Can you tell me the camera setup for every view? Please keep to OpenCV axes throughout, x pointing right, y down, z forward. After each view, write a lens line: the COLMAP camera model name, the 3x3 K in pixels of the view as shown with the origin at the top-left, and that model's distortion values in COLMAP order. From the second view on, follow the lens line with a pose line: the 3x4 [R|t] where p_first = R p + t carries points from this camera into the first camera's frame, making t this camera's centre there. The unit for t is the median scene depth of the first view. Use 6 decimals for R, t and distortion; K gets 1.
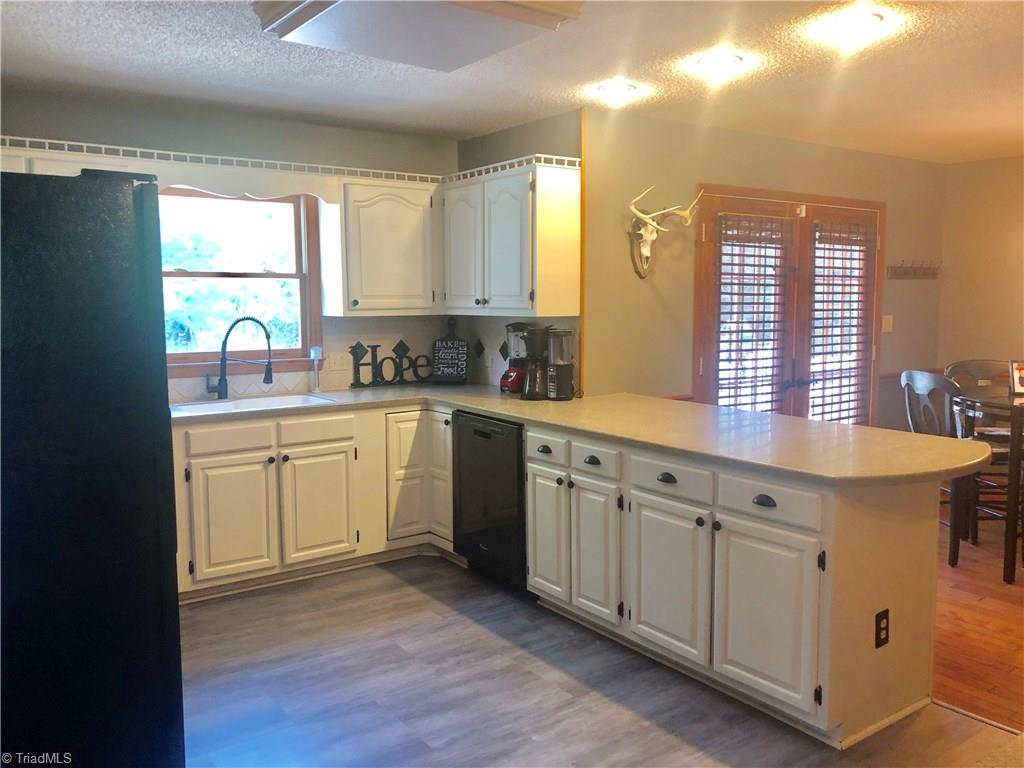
lens RADIAL K [[839.5, 0, 503.9], [0, 839.5, 379.4], [0, 0, 1]] dist [0.060649, -0.067938]
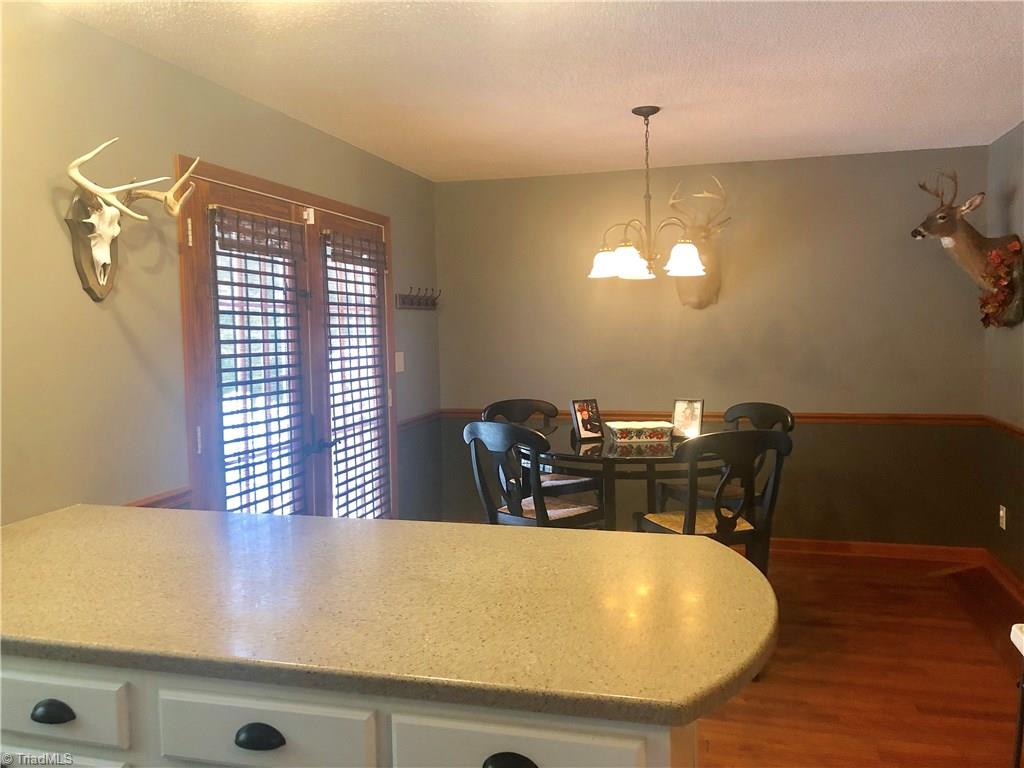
lens RADIAL K [[839.5, 0, 488.1], [0, 839.5, 367.4], [0, 0, 1]] dist [0.060649, -0.067938]
pose [[0.786594, -0.043607, 0.615928, 0.014027], [0.080332, 0.996252, -0.032058, -0.031749], [-0.612222, 0.074695, 0.787150, 0.346775]]
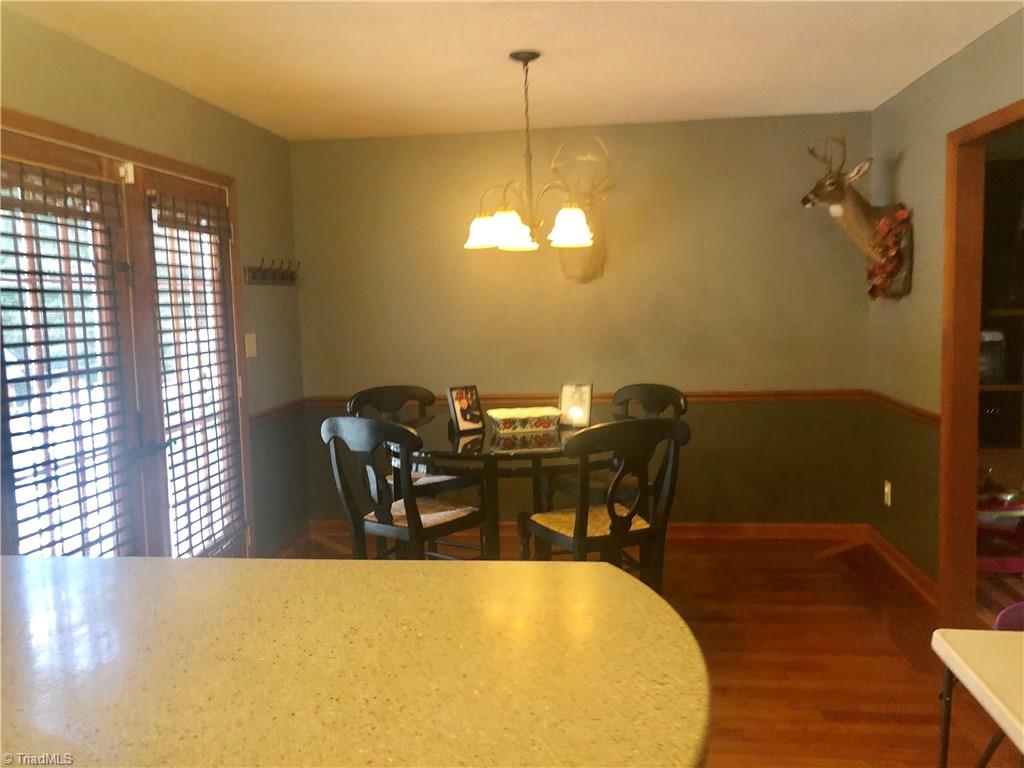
lens RADIAL K [[839.5, 0, 493.5], [0, 839.5, 368.4], [0, 0, 1]] dist [0.060649, -0.067938]
pose [[0.688979, -0.078831, 0.720482, 0.083578], [0.101290, 0.994785, 0.011982, -0.039524], [-0.717669, 0.064723, 0.693370, 0.409142]]
